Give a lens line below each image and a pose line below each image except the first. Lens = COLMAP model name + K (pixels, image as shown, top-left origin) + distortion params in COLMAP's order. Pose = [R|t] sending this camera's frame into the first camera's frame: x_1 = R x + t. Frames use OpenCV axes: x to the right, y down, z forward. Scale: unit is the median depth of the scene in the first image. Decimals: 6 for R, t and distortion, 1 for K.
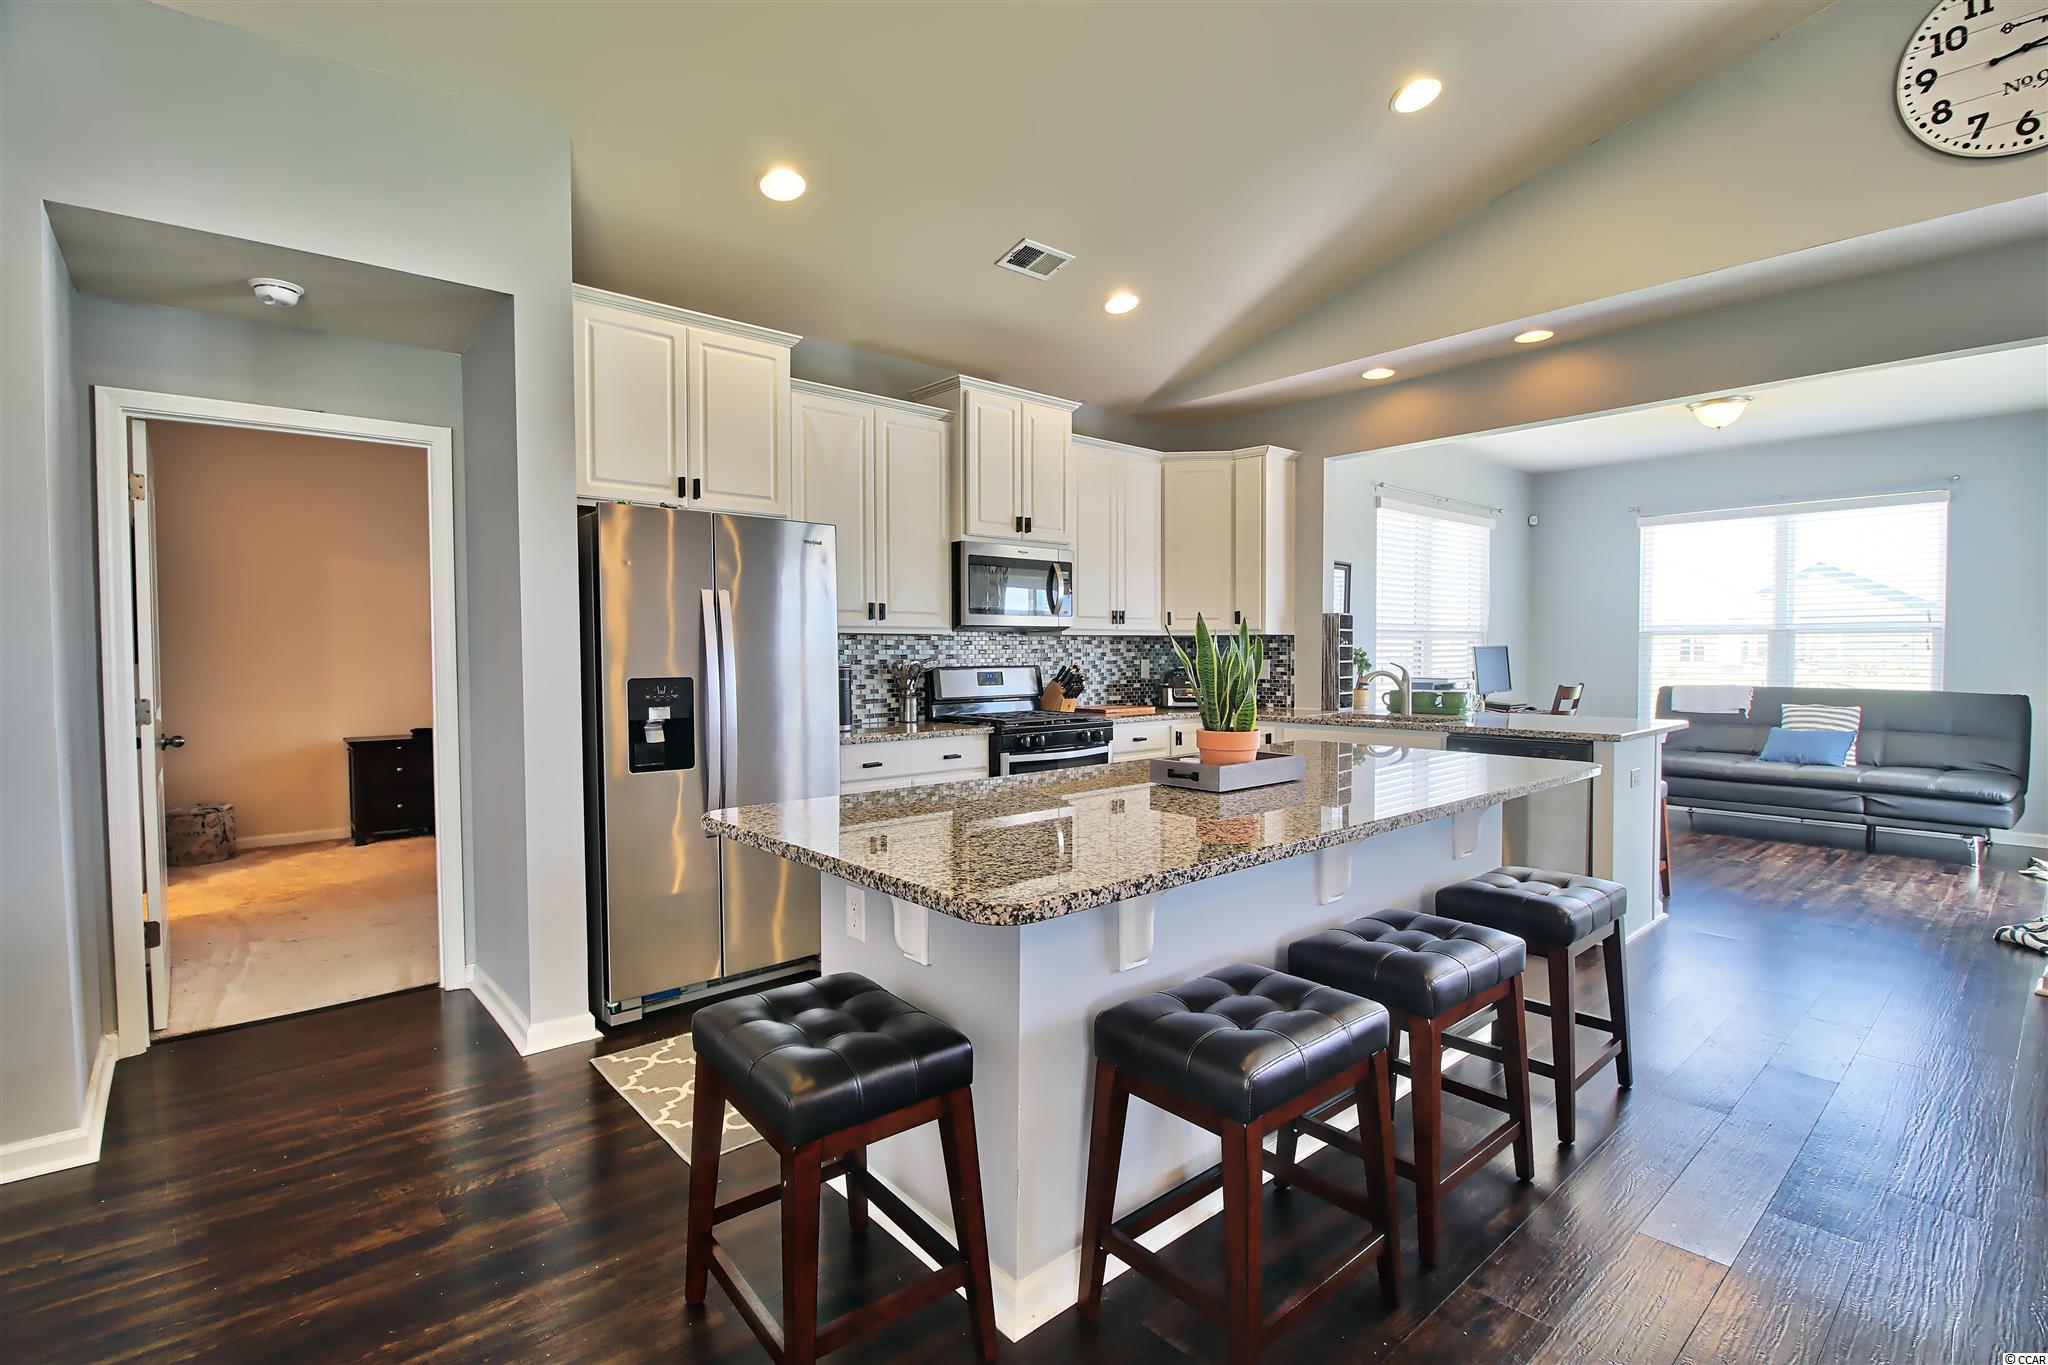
lens RADIAL K [[947.7, 0, 1010.3], [0, 947.7, 679.5], [0, 0, 1]] dist [0.000379, -0.011718]
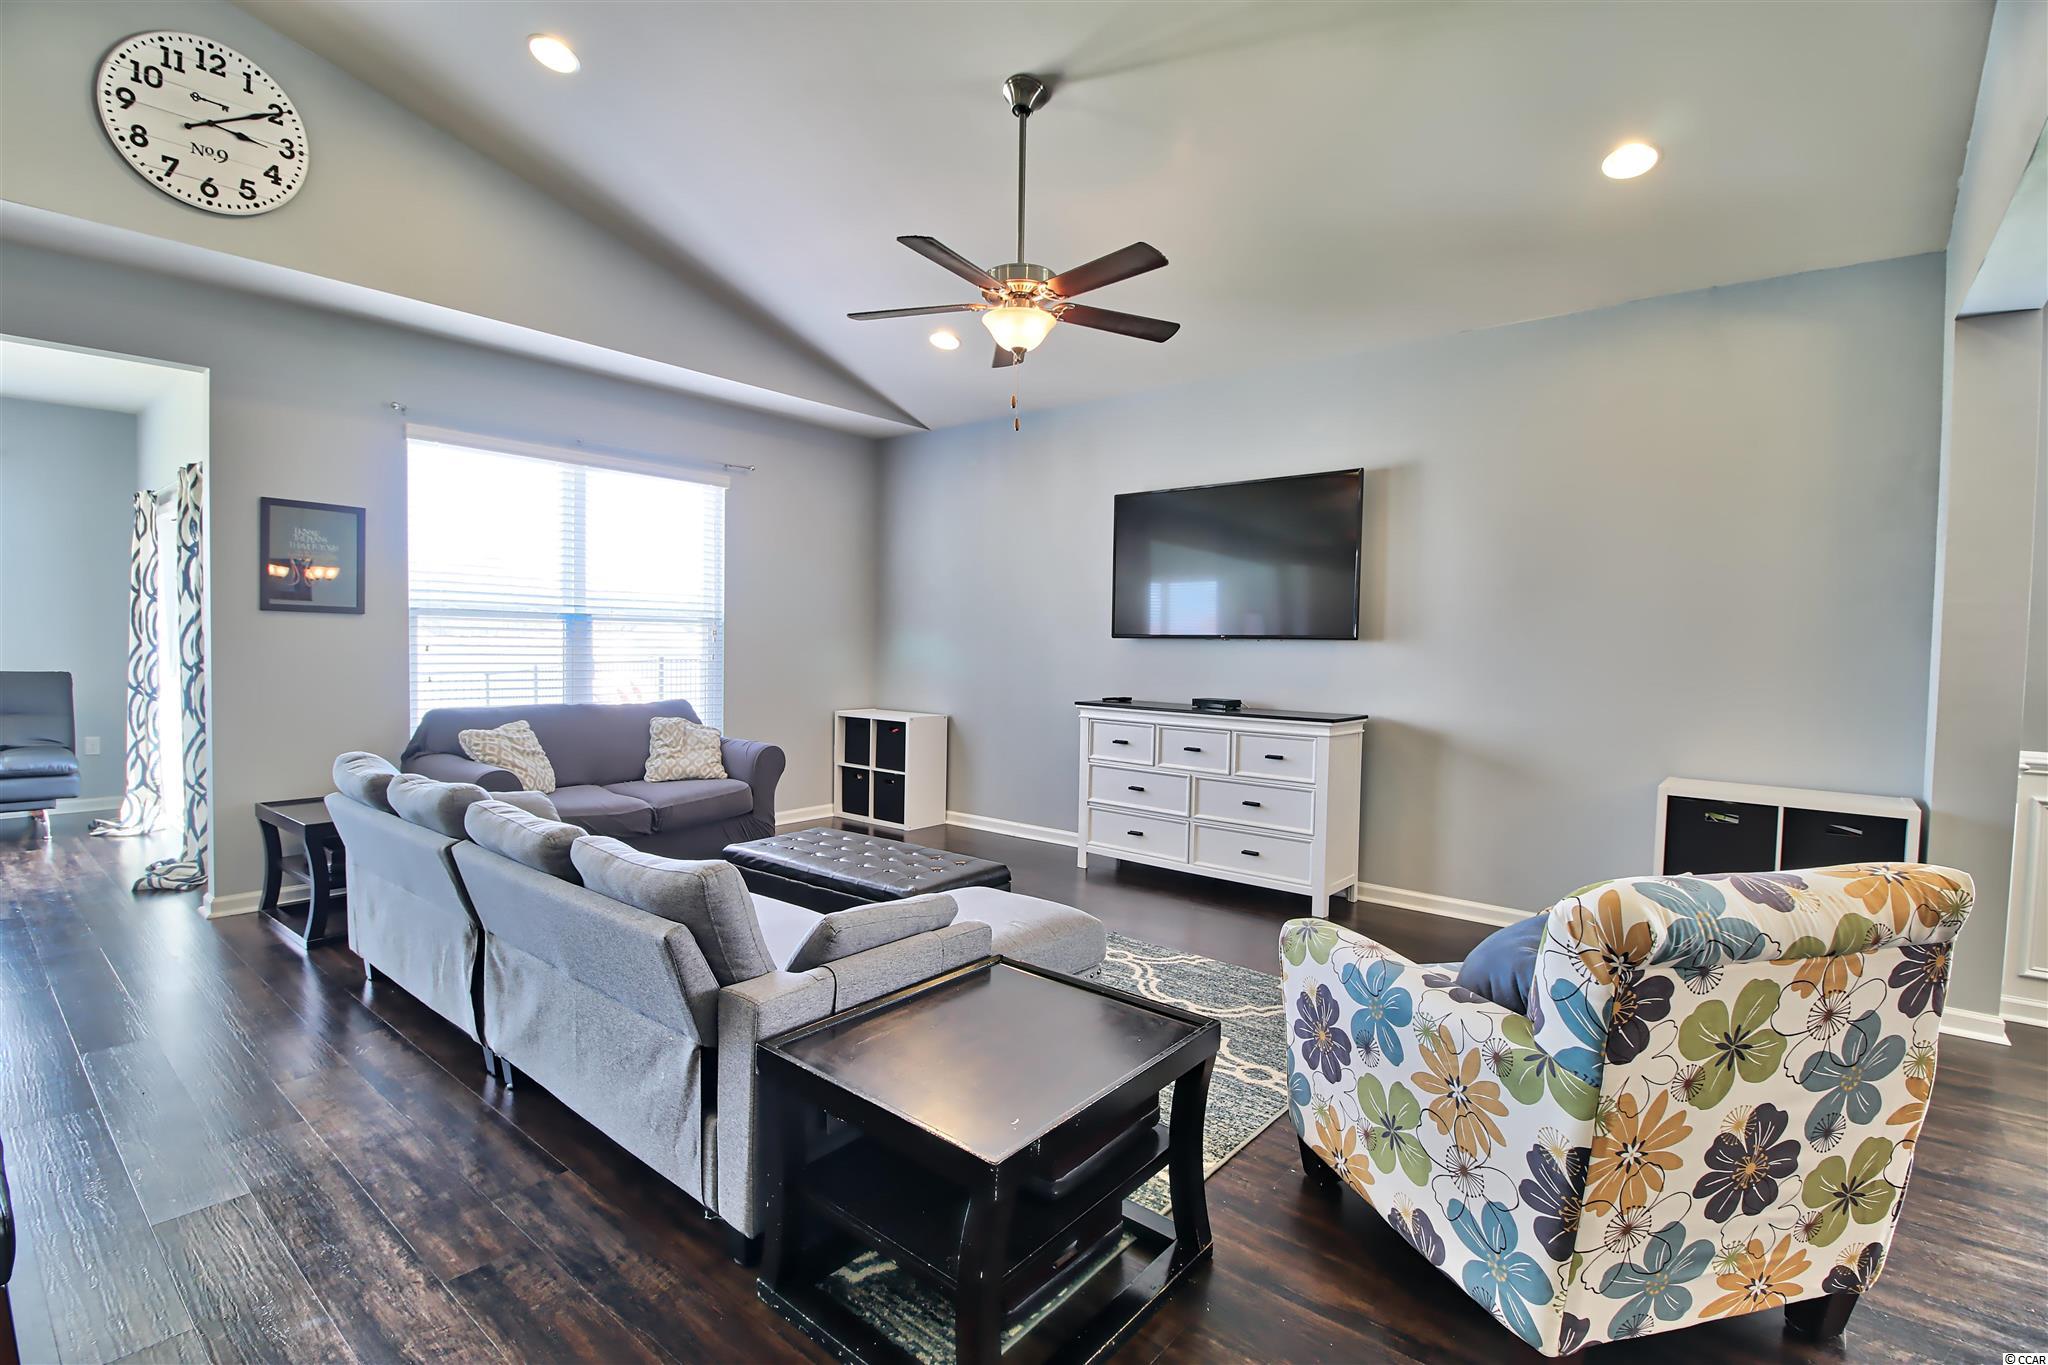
lens RADIAL K [[947.7, 0, 1010.3], [0, 947.7, 679.5], [0, 0, 1]] dist [0.000379, -0.011718]
pose [[-0.164377, -0.037131, 0.985699, -0.169622], [0.015155, 0.999078, 0.040162, -0.001869], [-0.986281, 0.021540, -0.163663, 0.117278]]
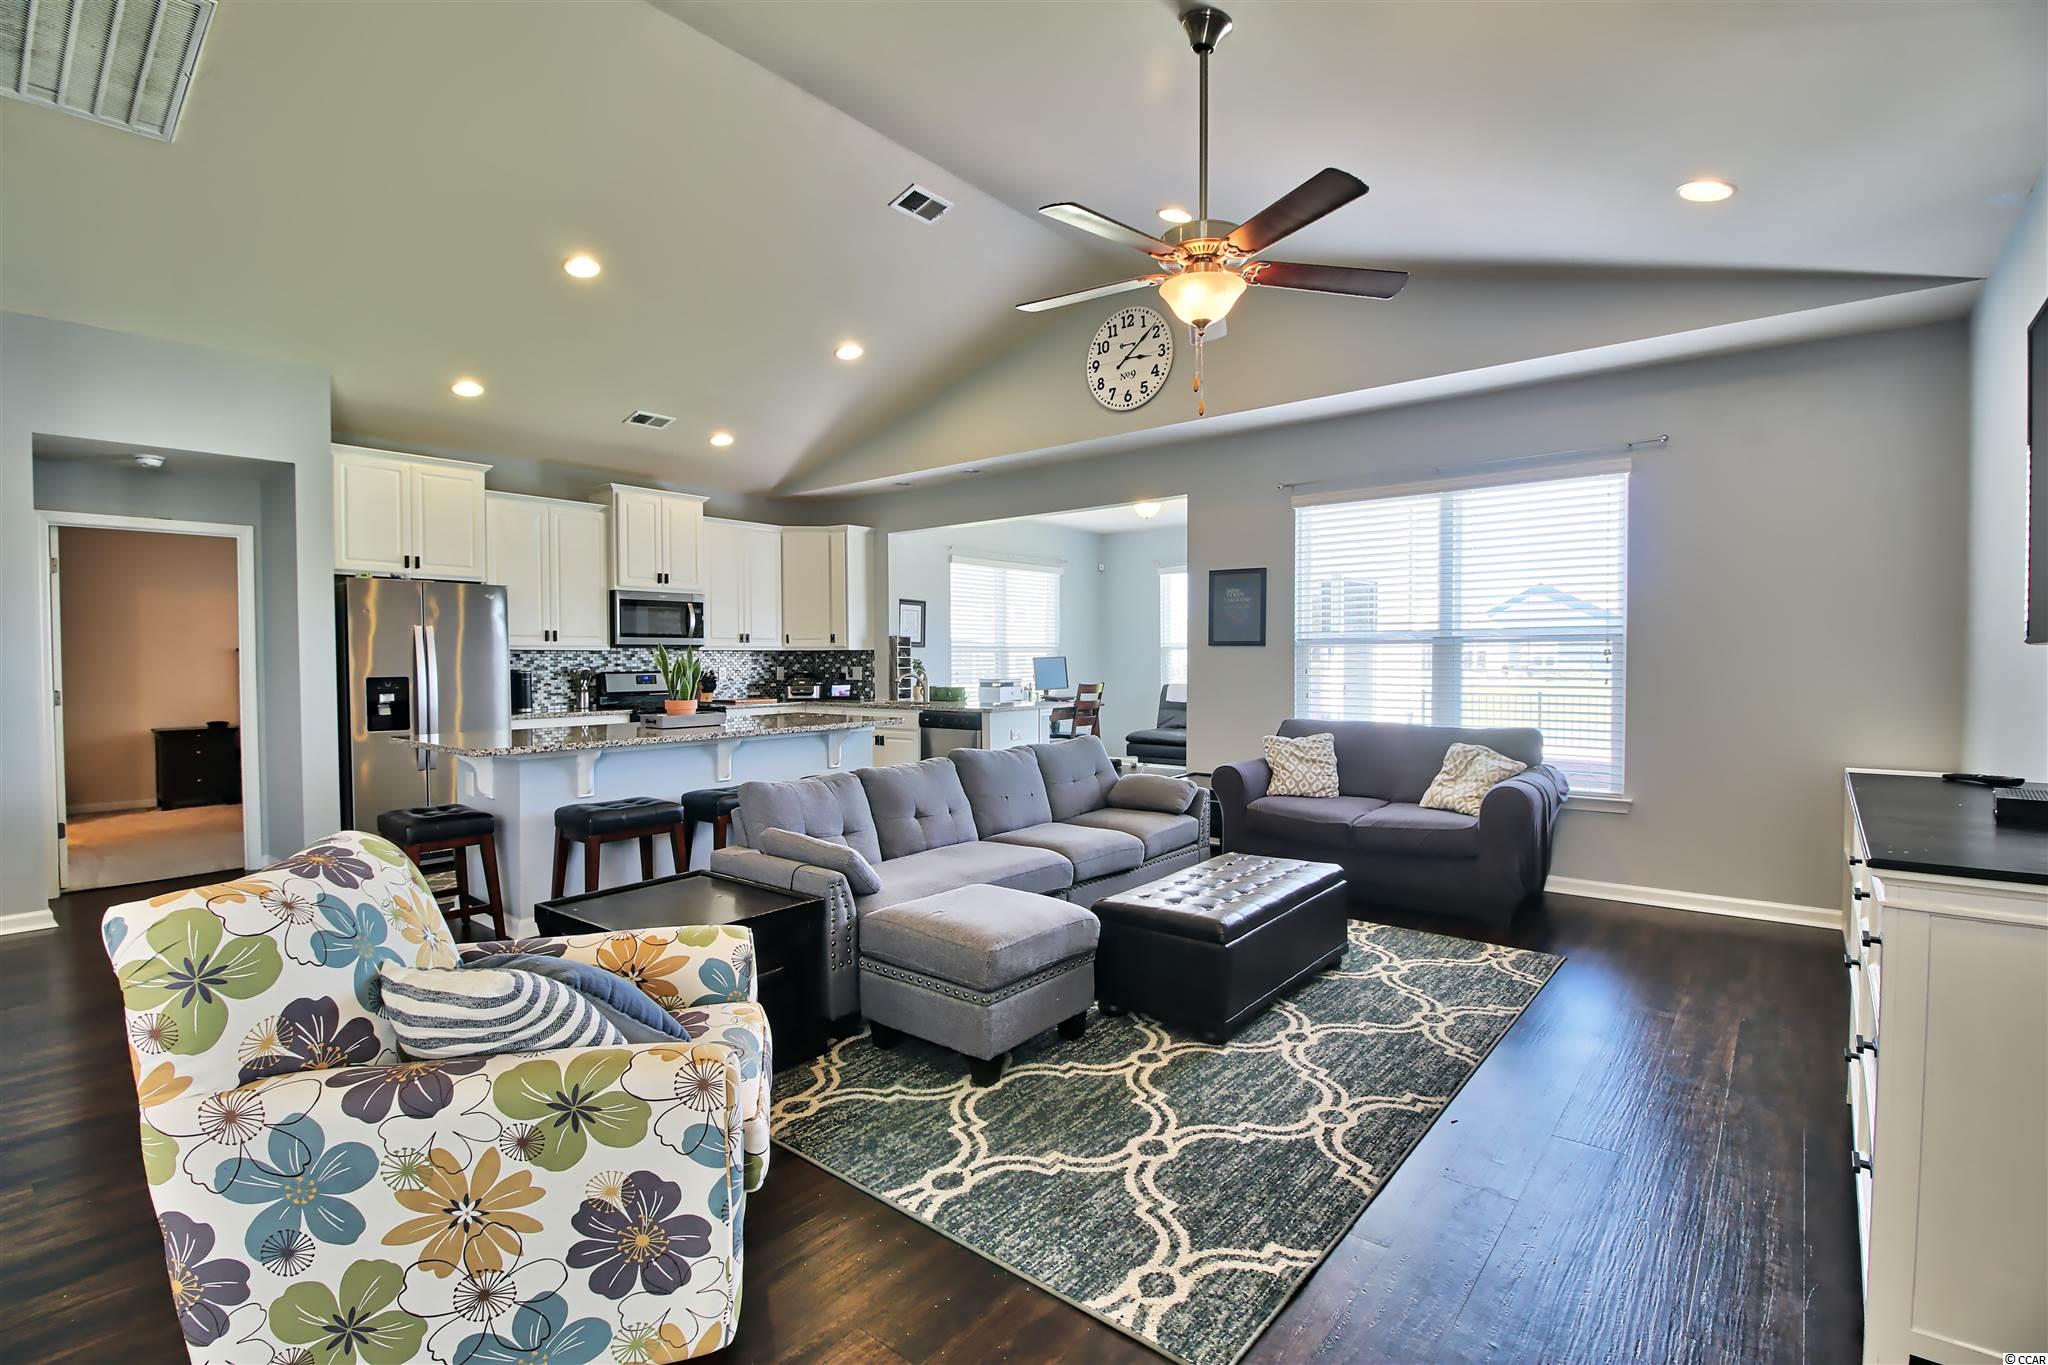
lens RADIAL K [[947.7, 0, 1010.3], [0, 947.7, 679.5], [0, 0, 1]] dist [0.000379, -0.011718]
pose [[0.986626, -0.003918, 0.162954, 0.314058], [0.005391, 0.999949, -0.008598, 0.015554], [-0.162912, 0.009361, 0.986596, -0.592534]]
